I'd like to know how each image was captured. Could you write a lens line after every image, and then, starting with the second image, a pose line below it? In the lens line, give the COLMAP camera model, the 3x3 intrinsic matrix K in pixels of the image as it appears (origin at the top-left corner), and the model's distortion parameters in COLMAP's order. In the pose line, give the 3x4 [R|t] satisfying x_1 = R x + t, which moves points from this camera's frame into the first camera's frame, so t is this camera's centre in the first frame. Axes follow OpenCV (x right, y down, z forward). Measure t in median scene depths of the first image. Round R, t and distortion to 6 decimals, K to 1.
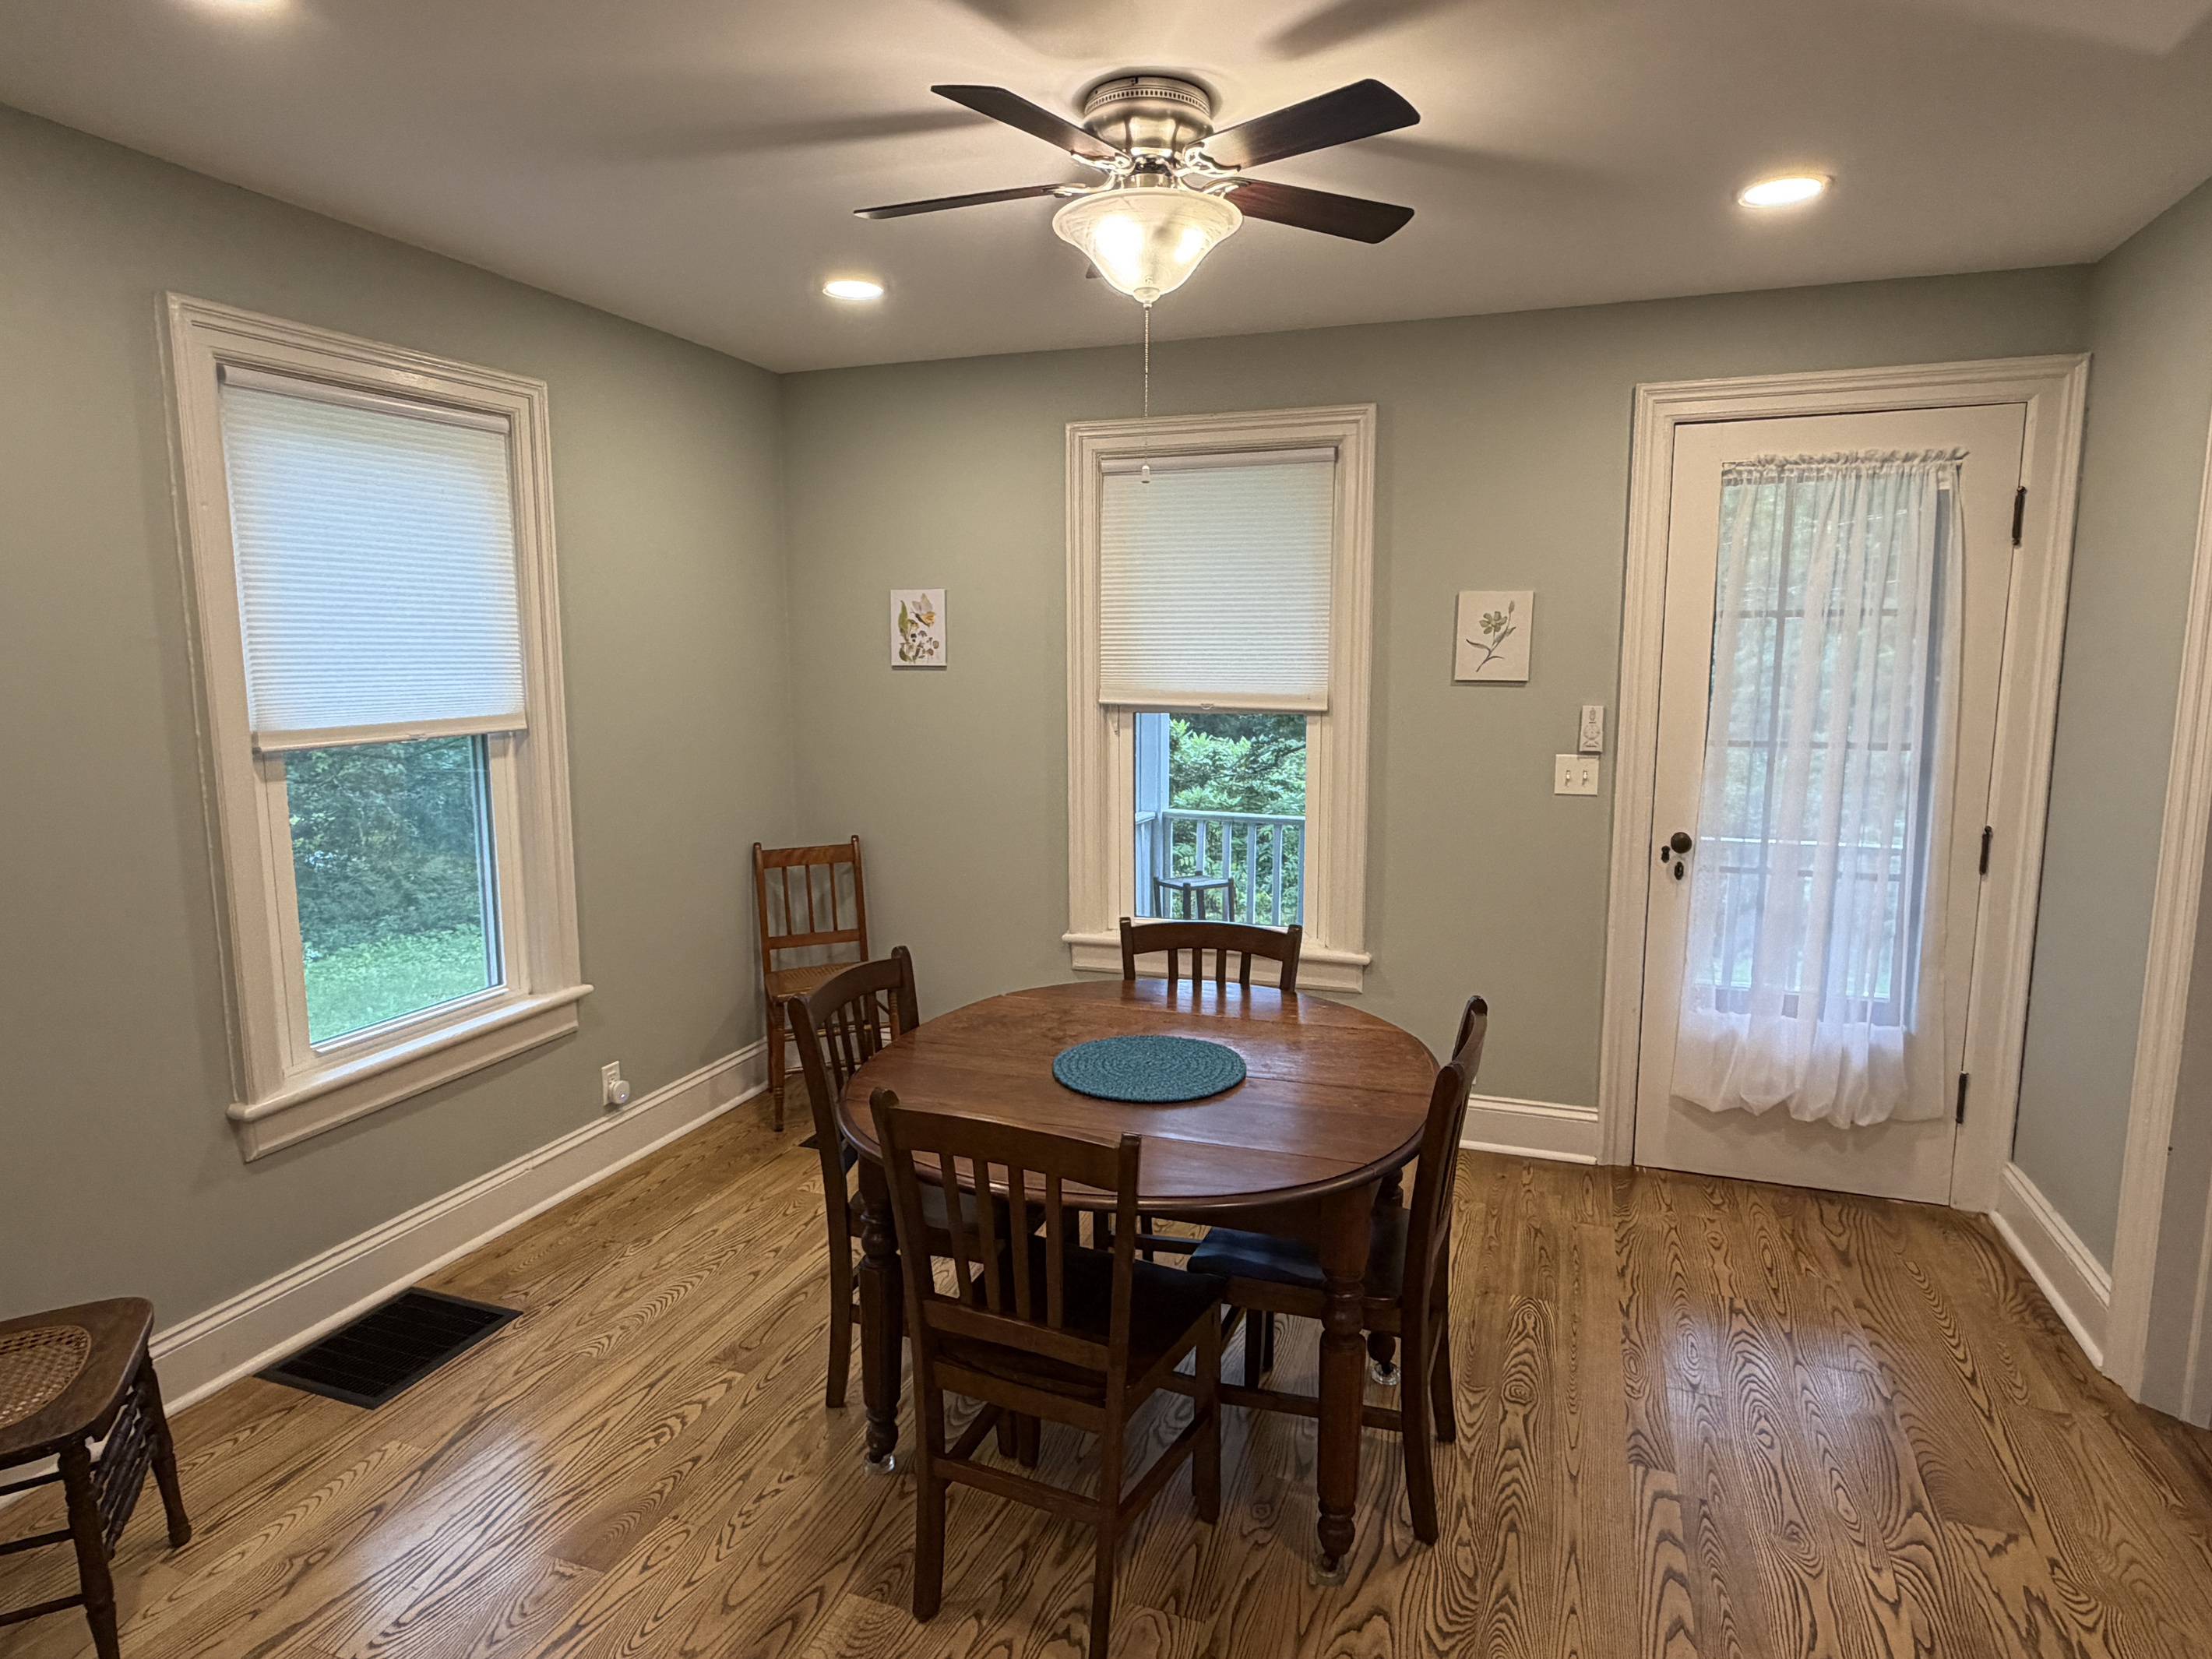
lens RADIAL K [[1273.2, 0, 1103.2], [0, 1273.2, 835.7], [0, 0, 1]] dist [0.018632, -0.014402]
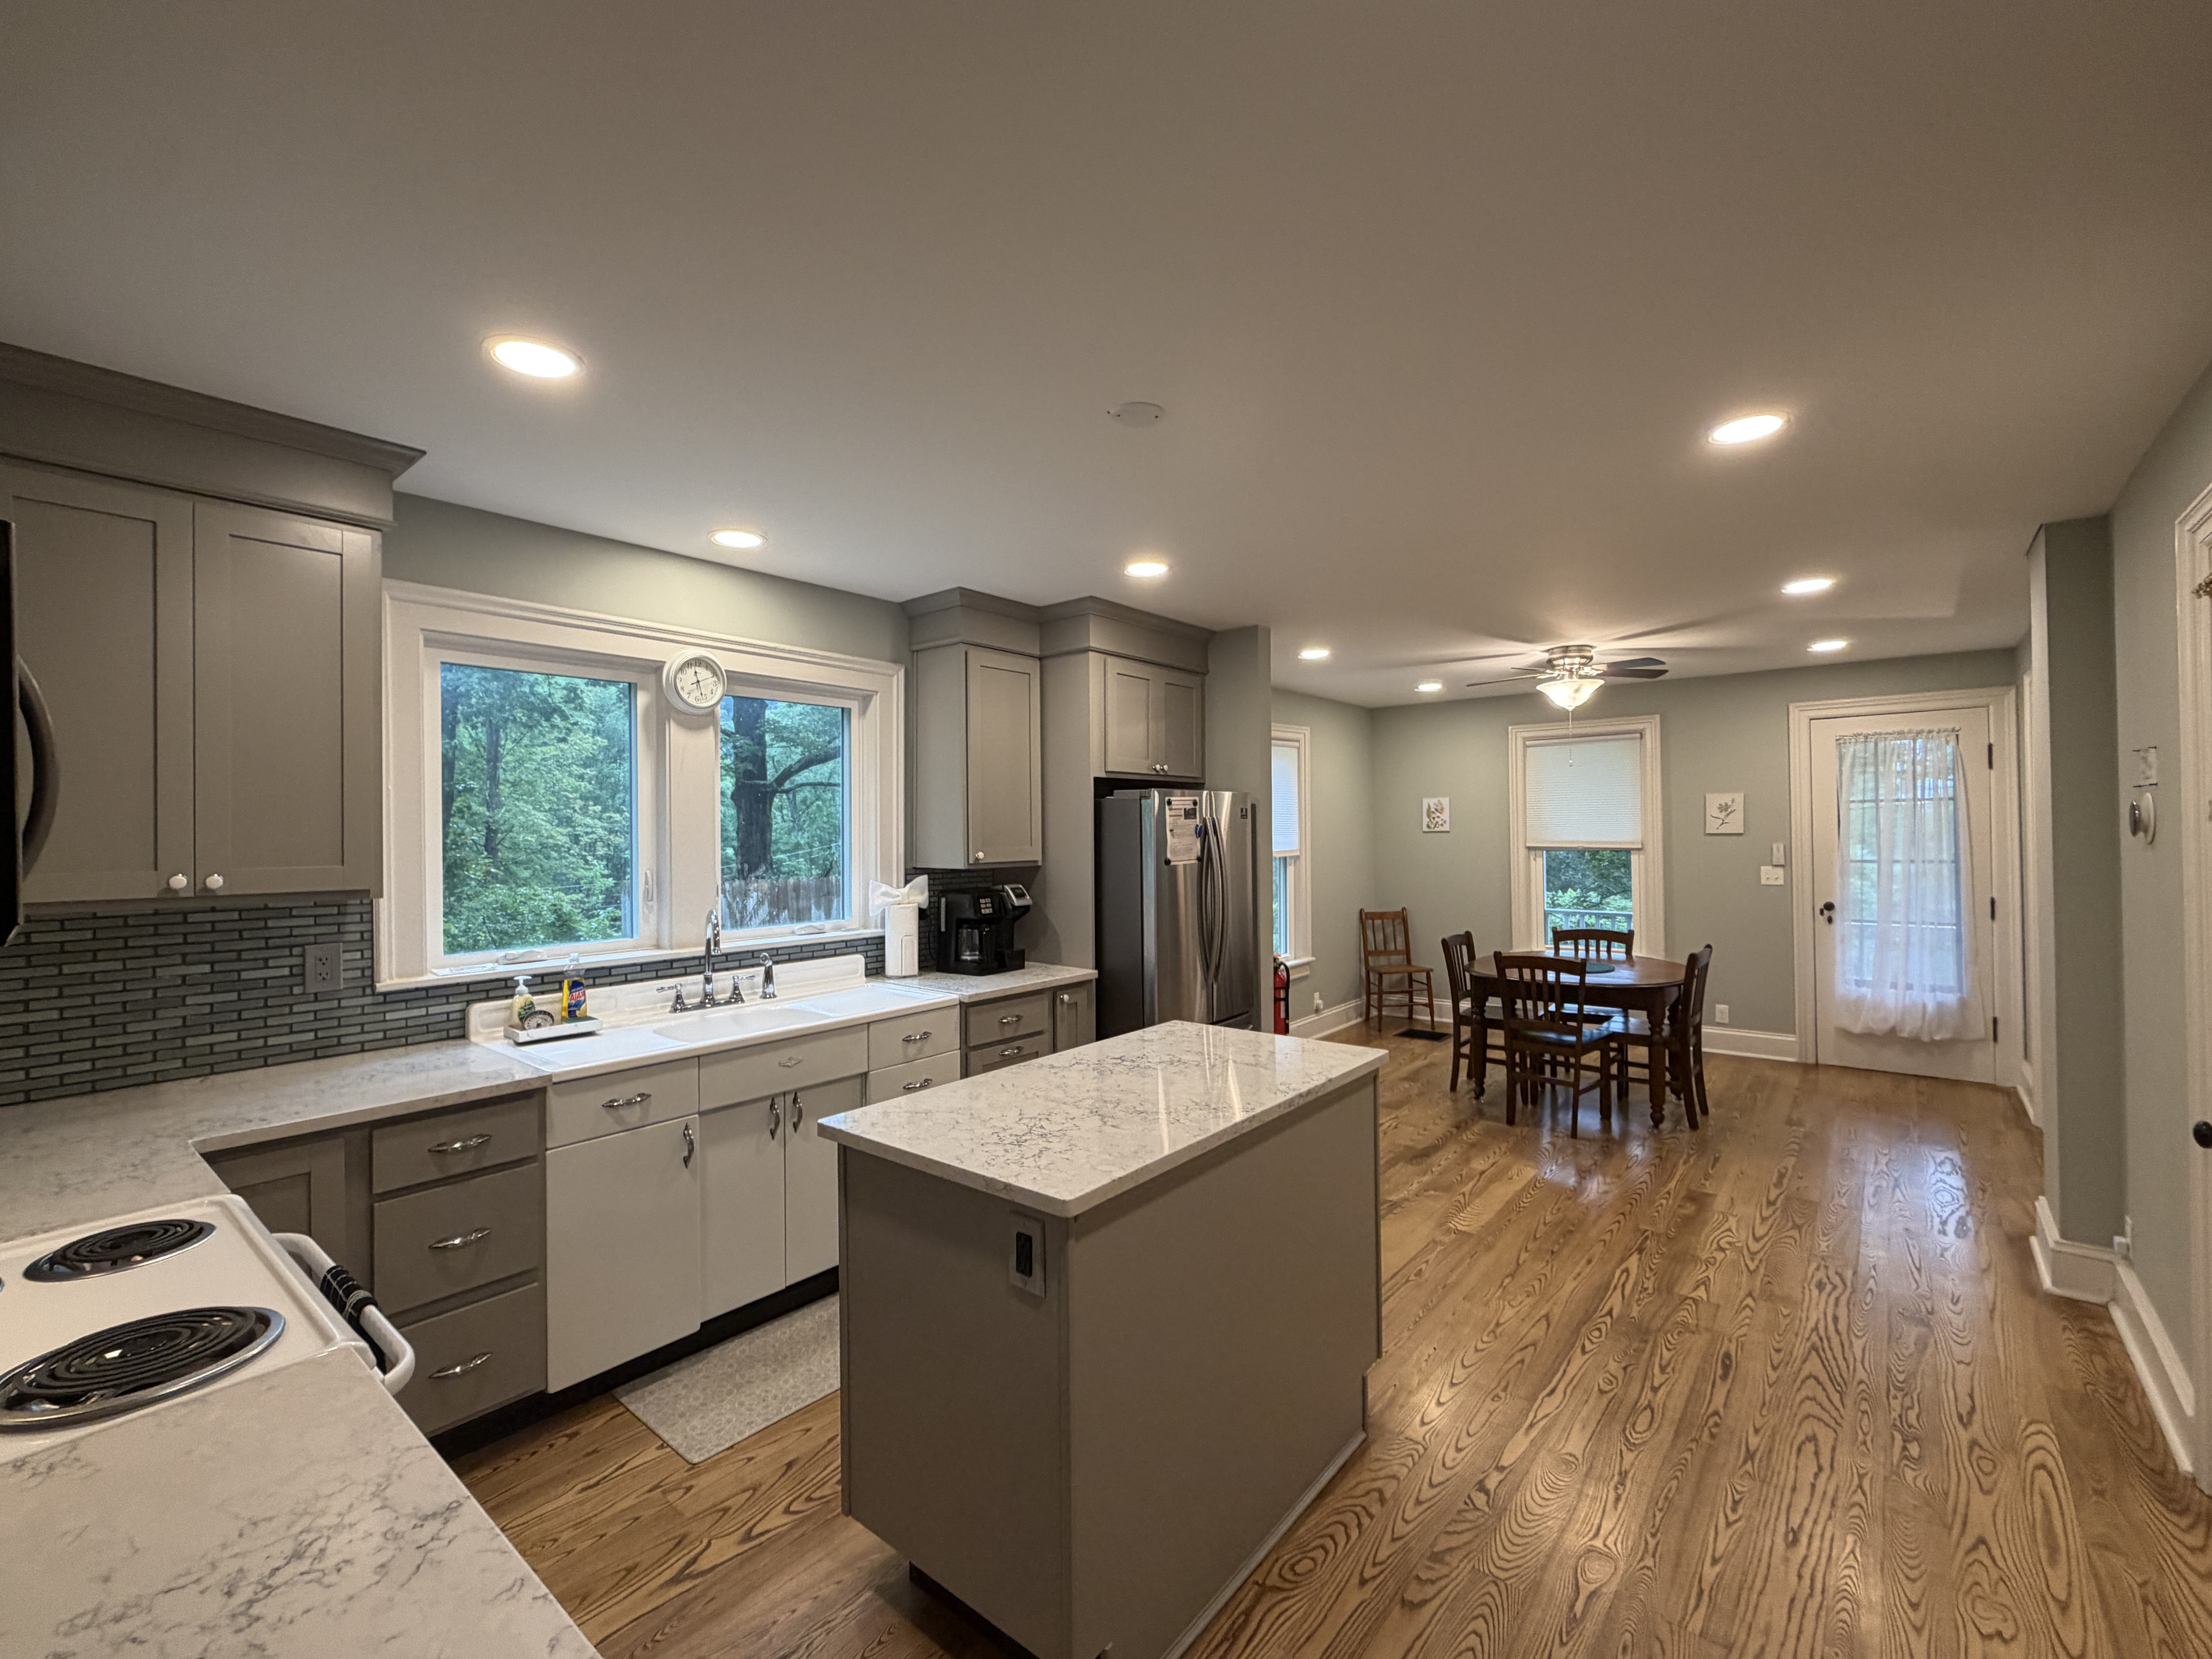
lens RADIAL K [[952.8, 0, 1106.0], [0, 952.8, 829.5], [0, 0, 1]] dist [0.004846, 0.000151]
pose [[0.944100, -0.012059, -0.329439, -0.169615], [-0.036231, 0.989482, -0.140049, 0.147398], [0.327663, 0.144156, 0.933733, -0.931871]]
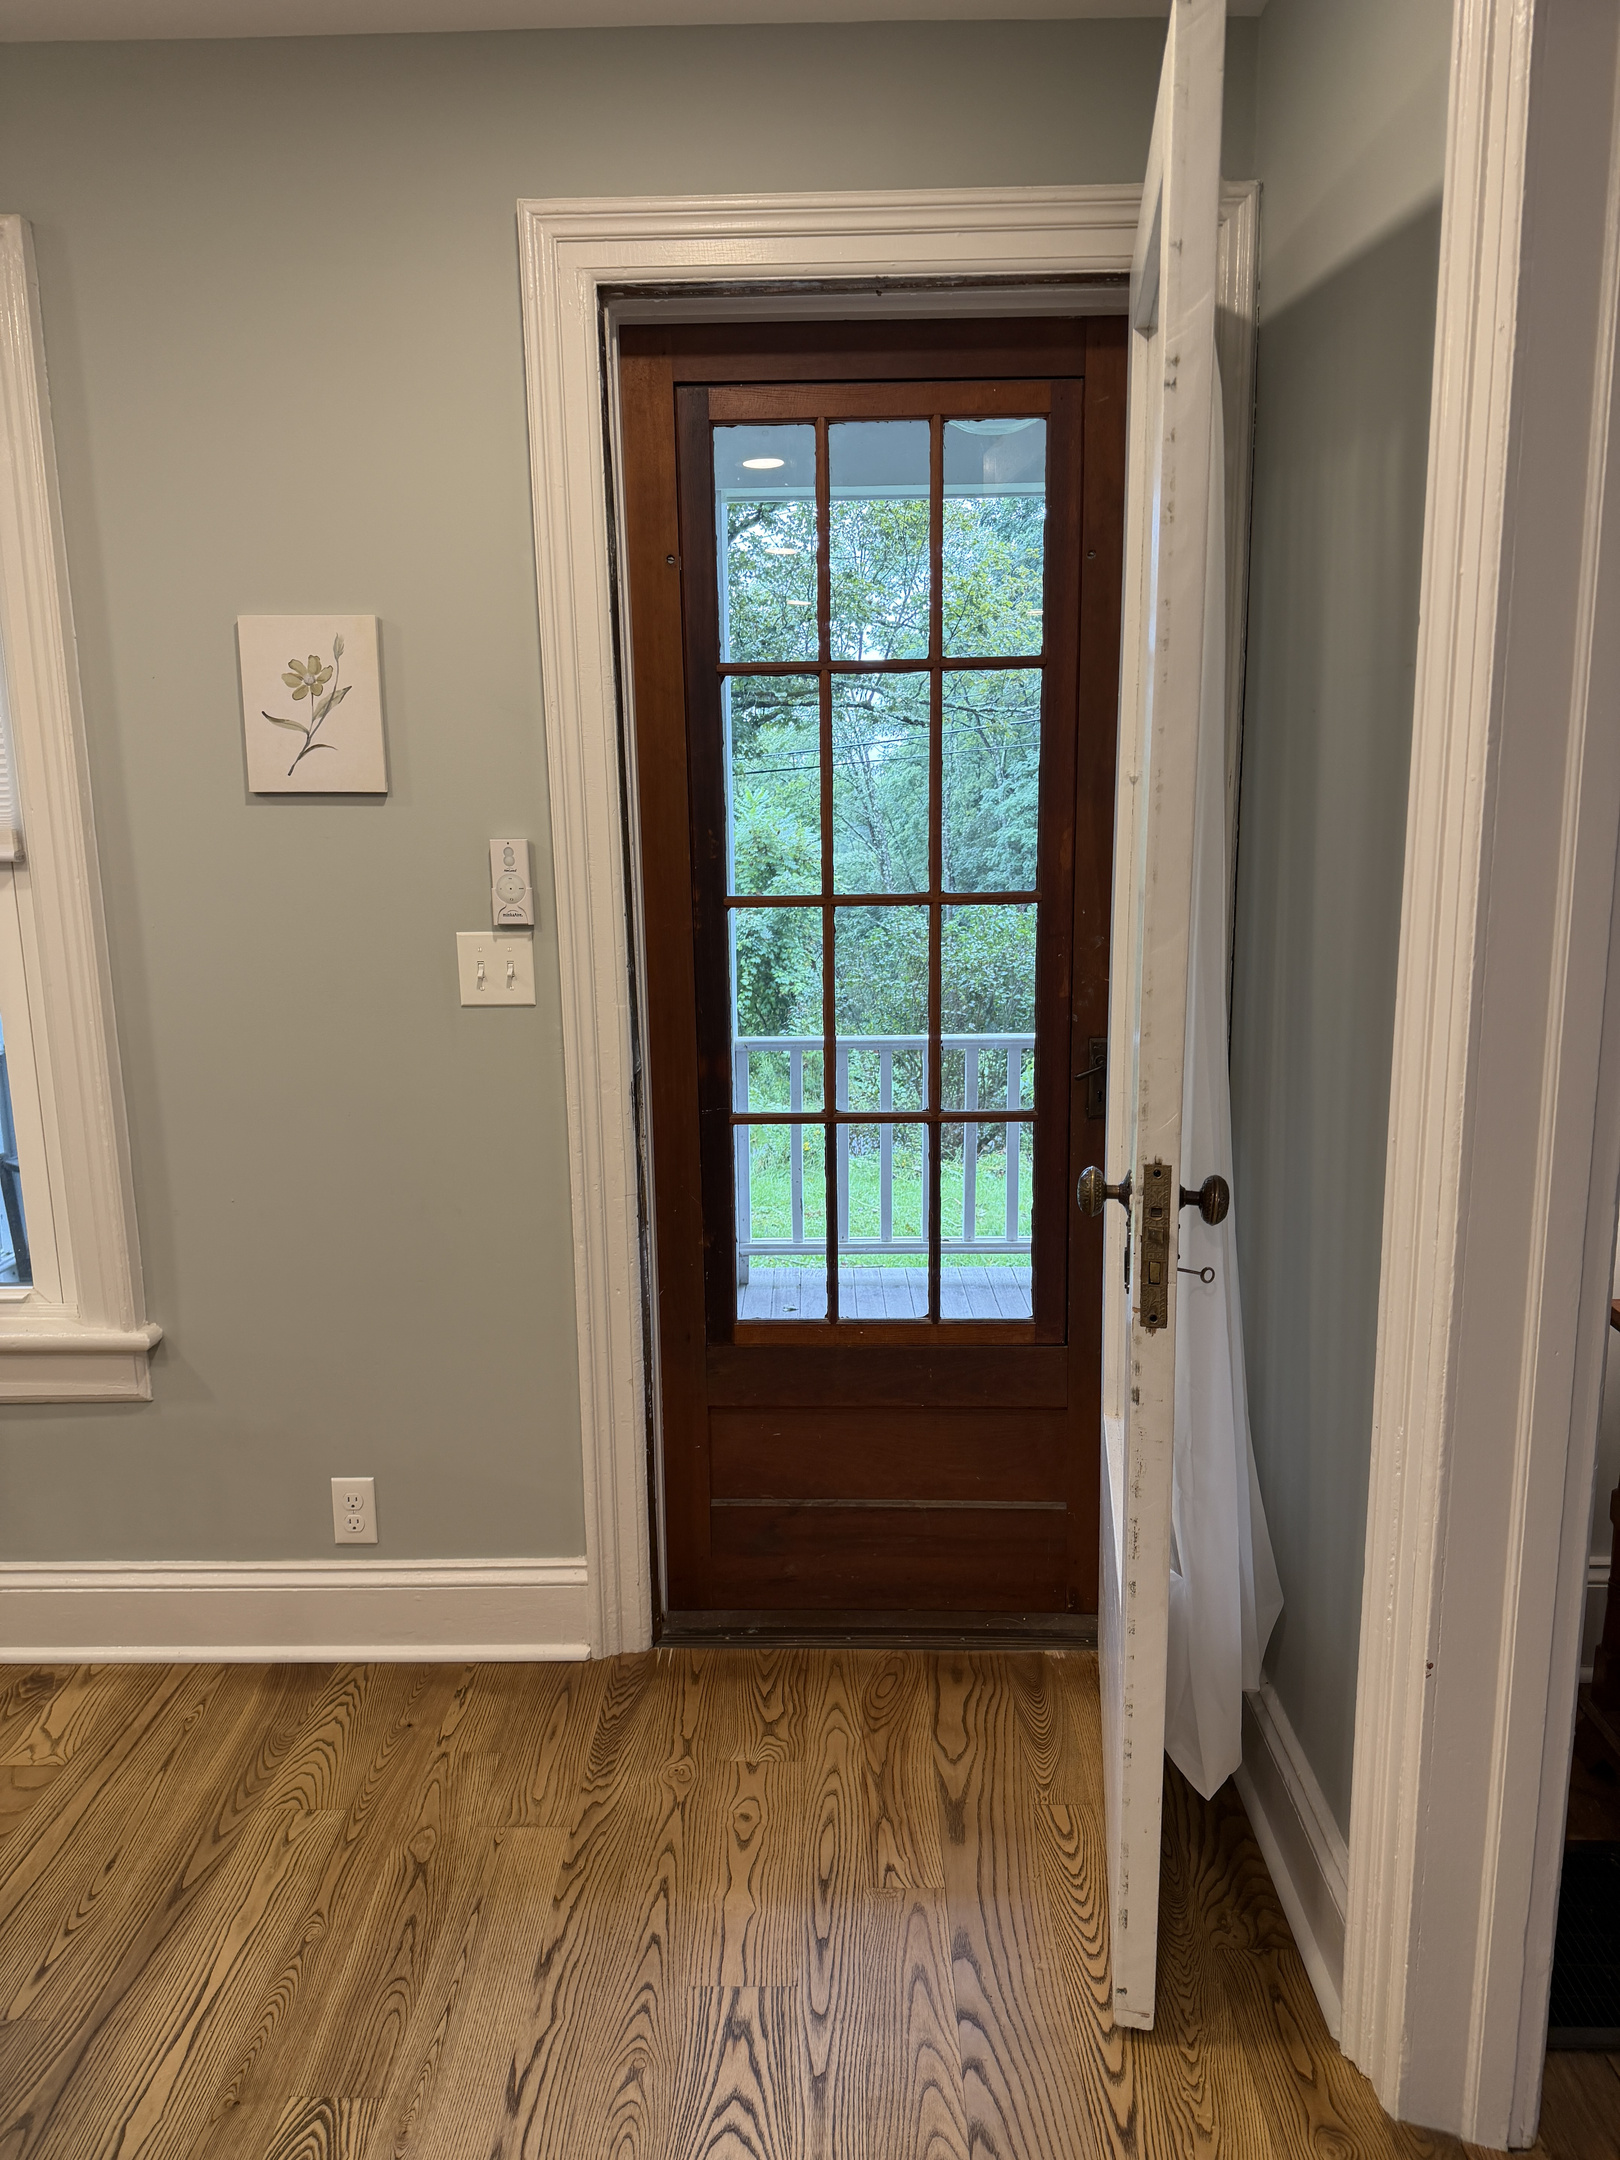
lens RADIAL K [[1510.0, 0, 810.0], [0, 1510.0, 1080.0], [0, 0, 1]] dist [0.076457, -0.104940]
pose [[0.947326, -0.069602, 0.312616, 0.300638], [0.057592, 0.997210, 0.047500, -0.023922], [-0.315050, -0.026994, 0.948691, 0.358487]]
